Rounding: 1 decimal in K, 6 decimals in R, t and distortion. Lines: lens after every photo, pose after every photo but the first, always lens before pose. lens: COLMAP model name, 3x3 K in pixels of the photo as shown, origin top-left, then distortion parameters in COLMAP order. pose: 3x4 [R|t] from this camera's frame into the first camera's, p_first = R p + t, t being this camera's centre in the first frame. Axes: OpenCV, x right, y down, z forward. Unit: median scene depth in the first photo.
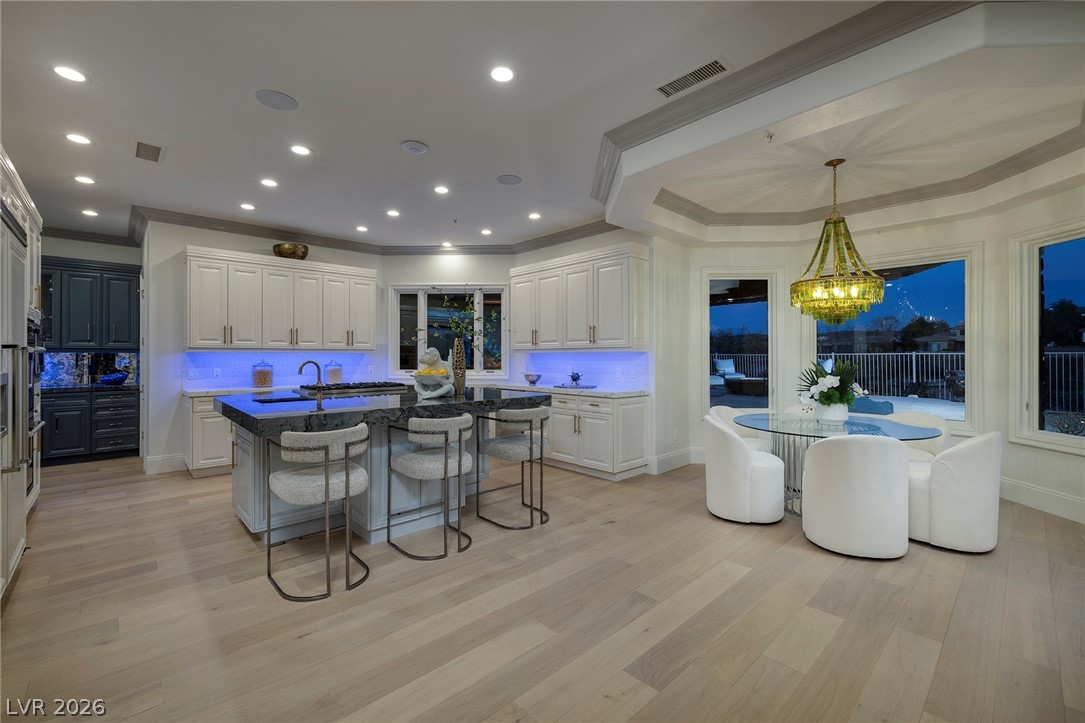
lens RADIAL K [[460.0, 0, 545.8], [0, 460.0, 356.5], [0, 0, 1]] dist [0.002918, 0.000062]
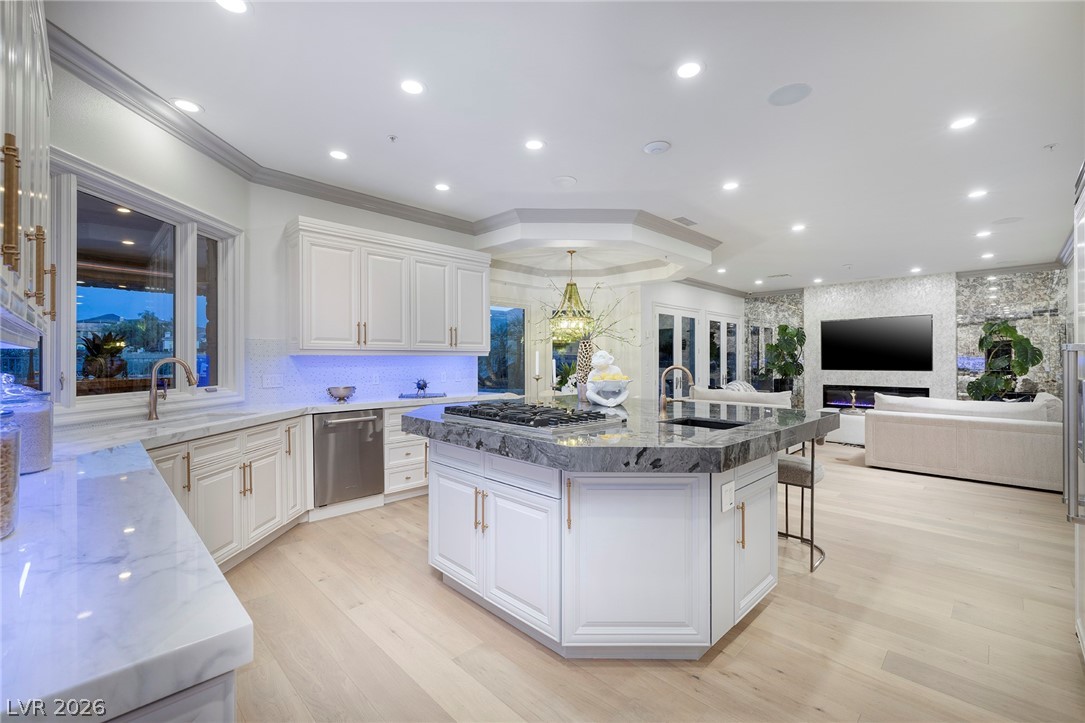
lens RADIAL K [[460.0, 0, 545.6], [0, 460.0, 360.1], [0, 0, 1]] dist [0.002918, 0.000062]
pose [[-0.026146, 0.001533, 0.999657, -0.798812], [-0.000377, 0.999999, -0.001544, 0.000831], [-0.999658, -0.000417, -0.026145, 0.799038]]
